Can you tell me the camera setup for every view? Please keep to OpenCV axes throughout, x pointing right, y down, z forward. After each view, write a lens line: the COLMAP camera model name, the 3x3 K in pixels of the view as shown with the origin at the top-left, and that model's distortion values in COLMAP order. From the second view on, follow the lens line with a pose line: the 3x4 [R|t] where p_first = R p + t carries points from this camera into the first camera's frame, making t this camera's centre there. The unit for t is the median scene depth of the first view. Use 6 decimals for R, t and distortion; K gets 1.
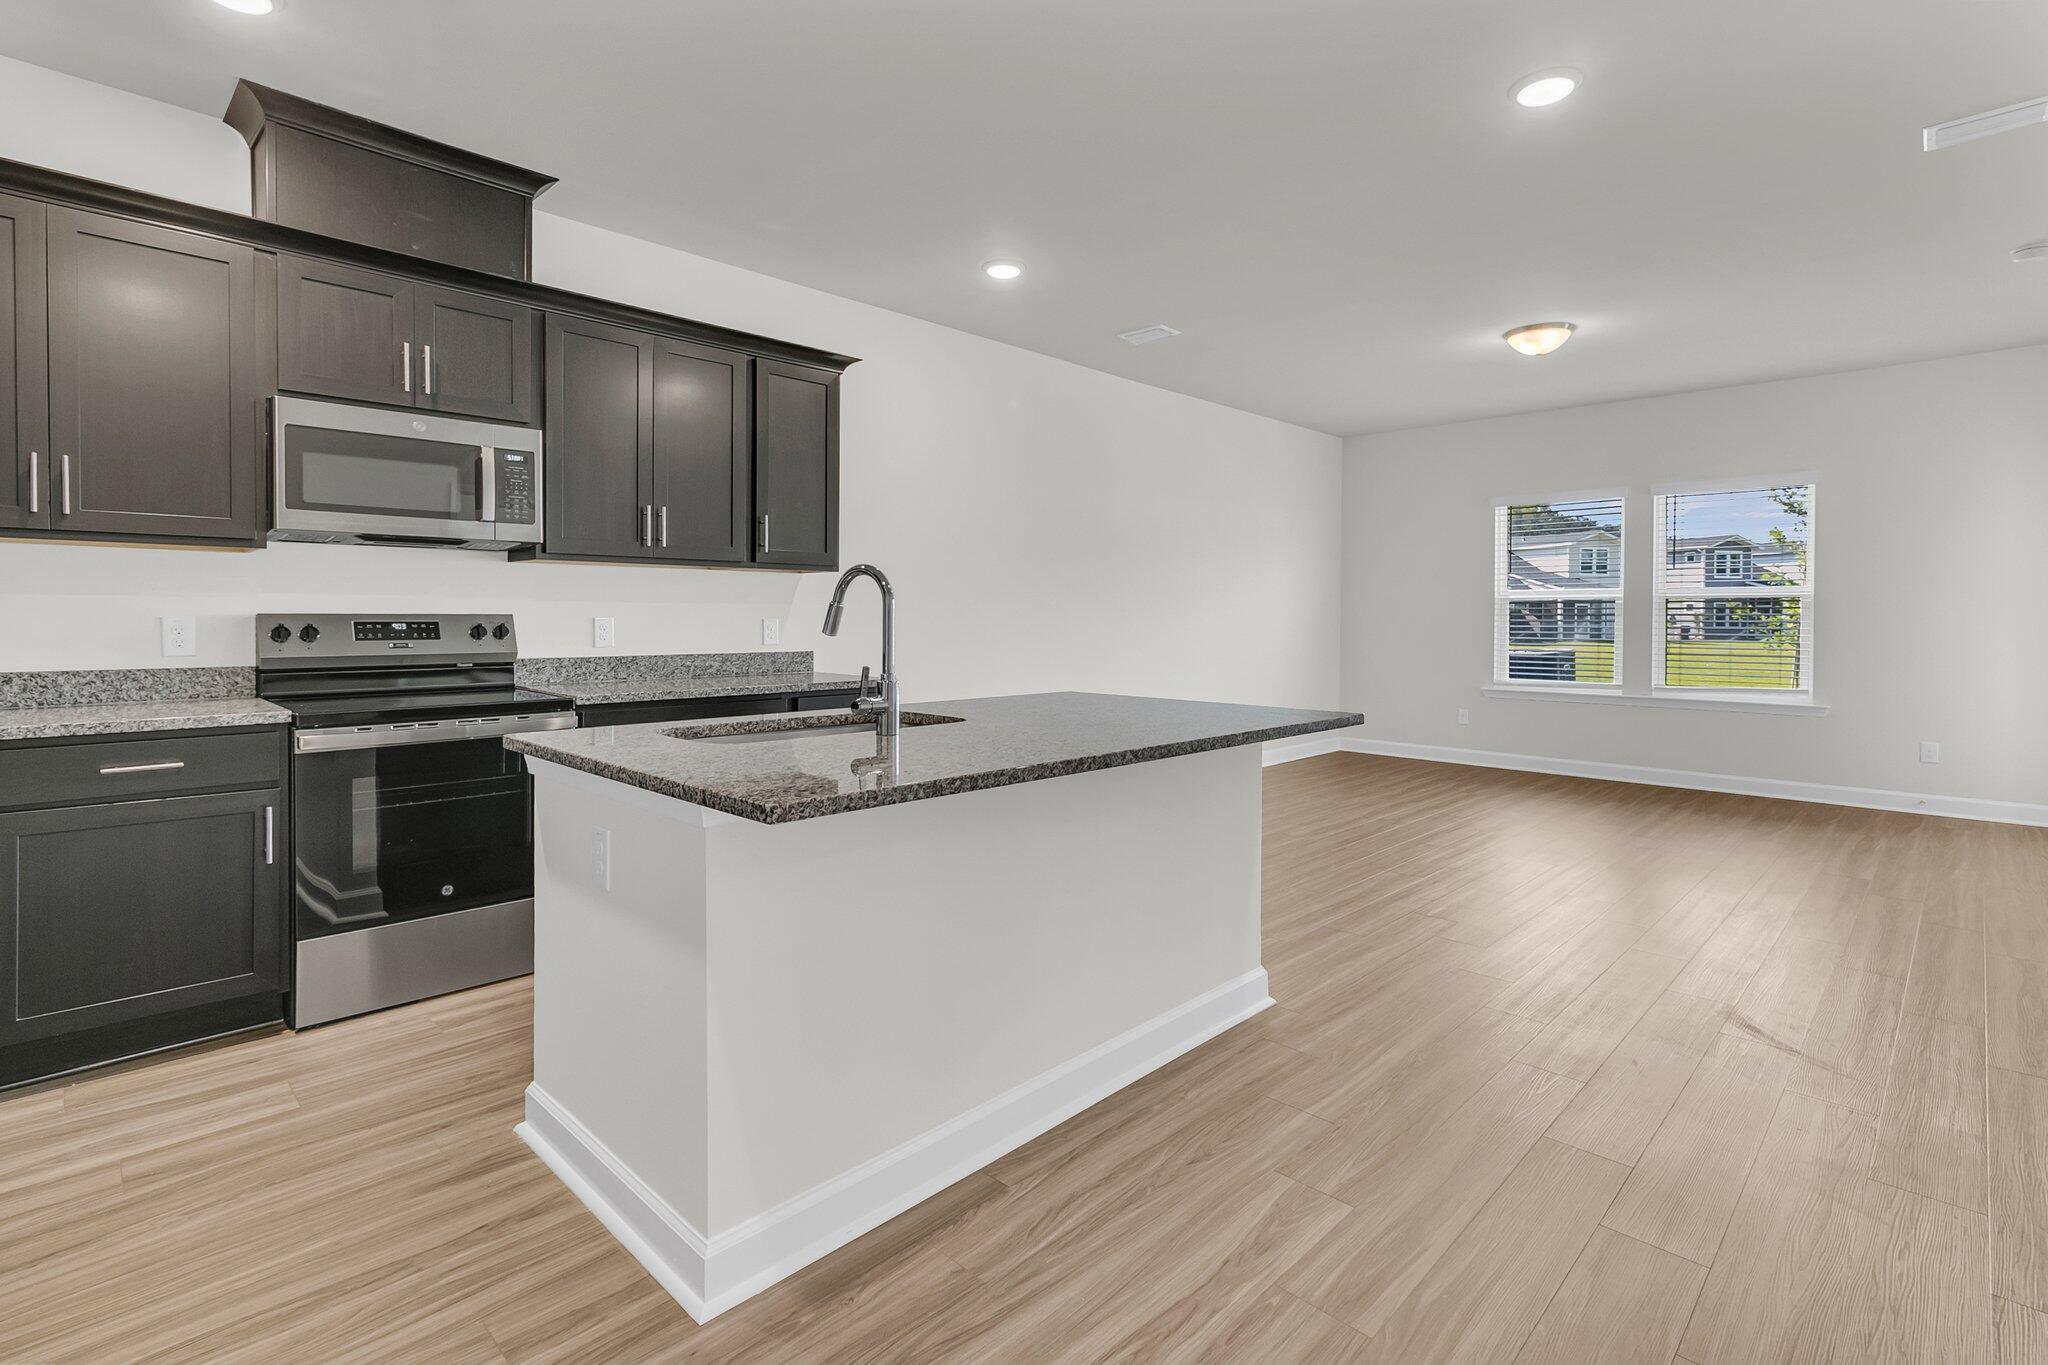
lens RADIAL K [[975.9, 0, 1039.7], [0, 975.9, 658.6], [0, 0, 1]] dist [-0.000004, 0.000005]
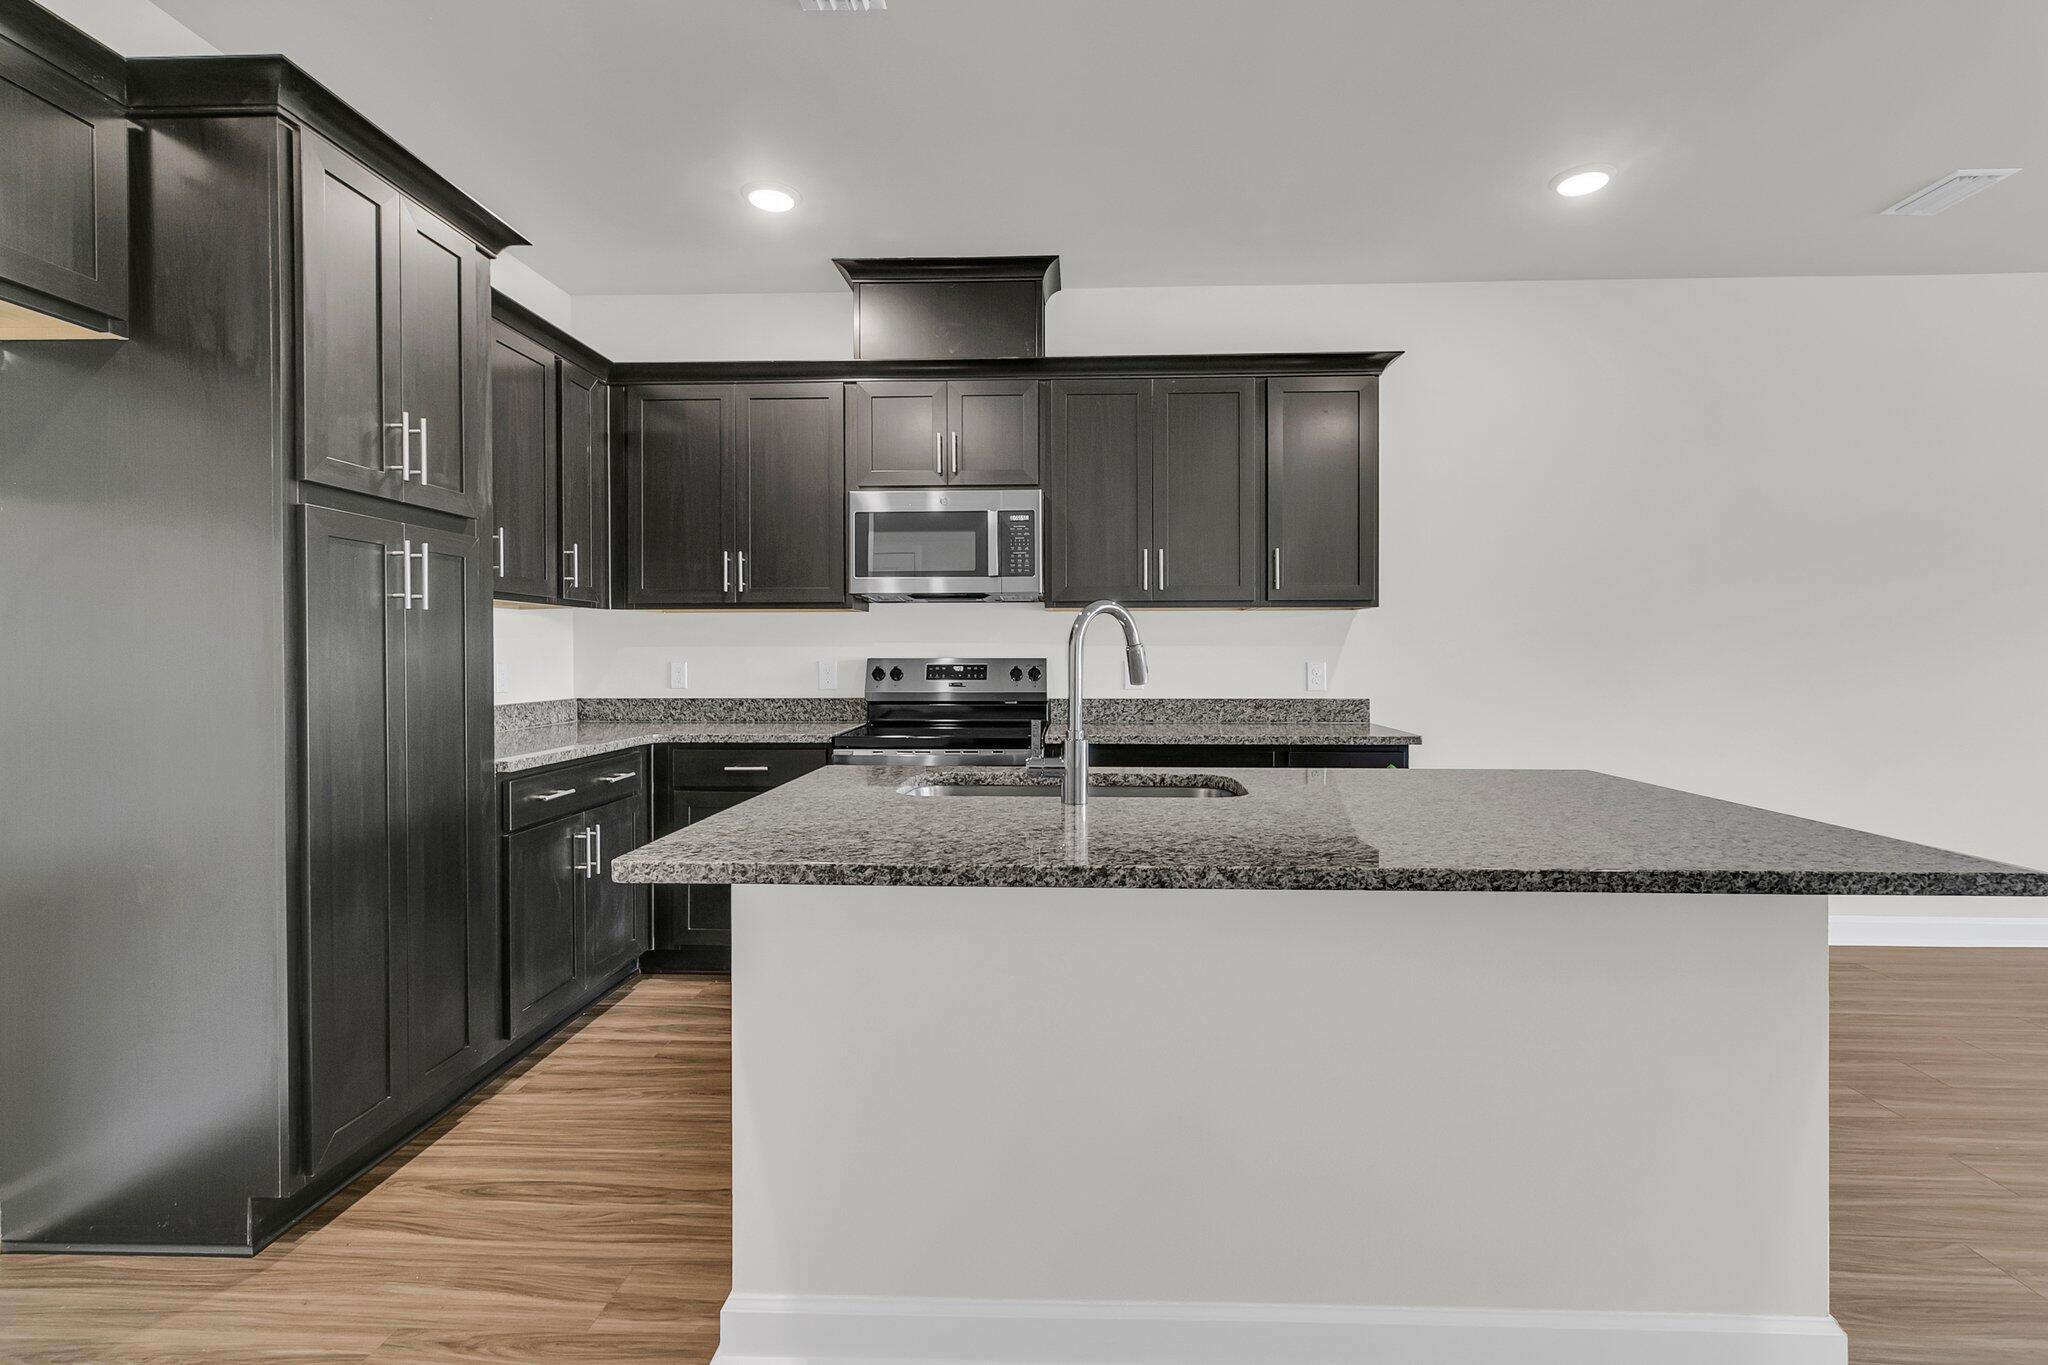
lens RADIAL K [[962.9, 0, 1024.0], [0, 962.9, 682.5], [0, 0, 1]] dist [-0.001423, 0.000023]
pose [[0.662711, 0.016304, -0.748698, 0.284396], [-0.029563, 0.999553, -0.004400, -0.013253], [0.748292, 0.025050, 0.662897, 0.277504]]
